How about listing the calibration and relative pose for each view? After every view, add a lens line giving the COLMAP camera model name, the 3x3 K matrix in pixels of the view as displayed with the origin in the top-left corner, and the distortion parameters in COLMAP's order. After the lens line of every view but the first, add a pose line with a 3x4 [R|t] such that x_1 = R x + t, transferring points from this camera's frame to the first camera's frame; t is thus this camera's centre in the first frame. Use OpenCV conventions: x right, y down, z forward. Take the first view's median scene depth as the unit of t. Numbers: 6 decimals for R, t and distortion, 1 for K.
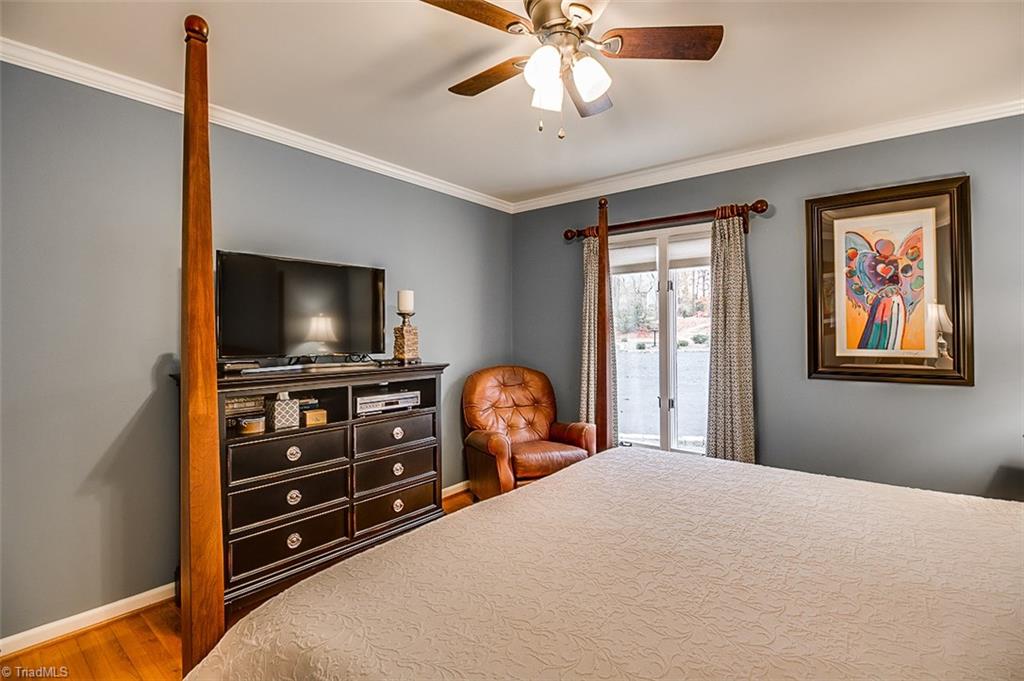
lens RADIAL K [[470.1, 0, 518.9], [0, 470.1, 334.4], [0, 0, 1]] dist [-0.001261, -0.000015]
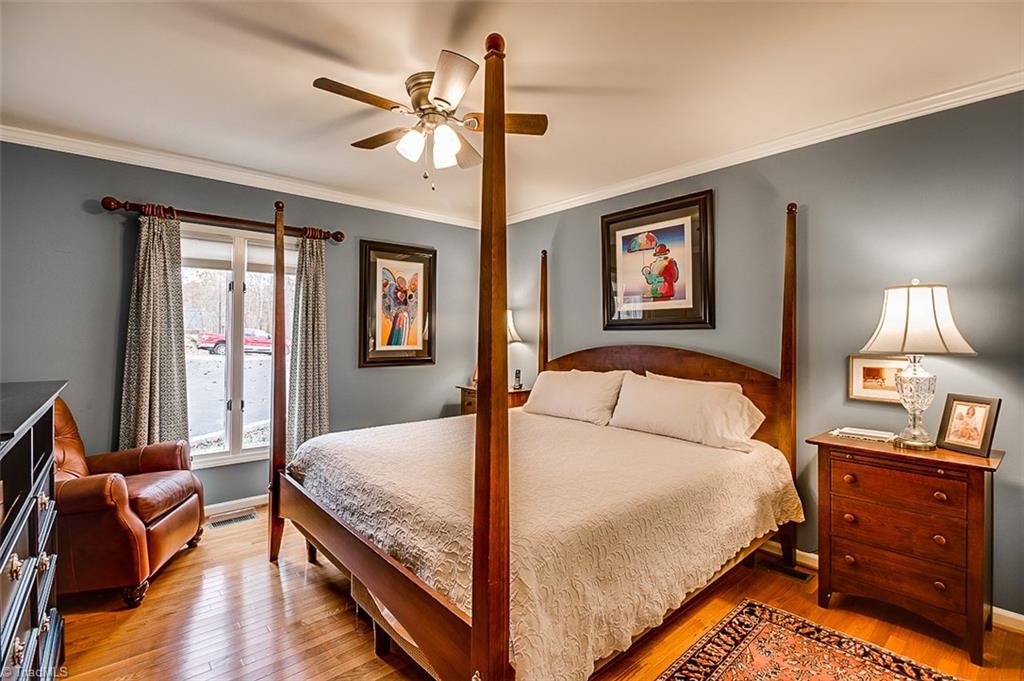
lens RADIAL K [[470.1, 0, 519.3], [0, 470.1, 337.5], [0, 0, 1]] dist [-0.001261, -0.000015]
pose [[0.189638, 0.002782, 0.981850, -0.694892], [0.004955, 0.999981, -0.003790, 0.012149], [-0.981842, 0.005583, 0.189620, 0.287529]]
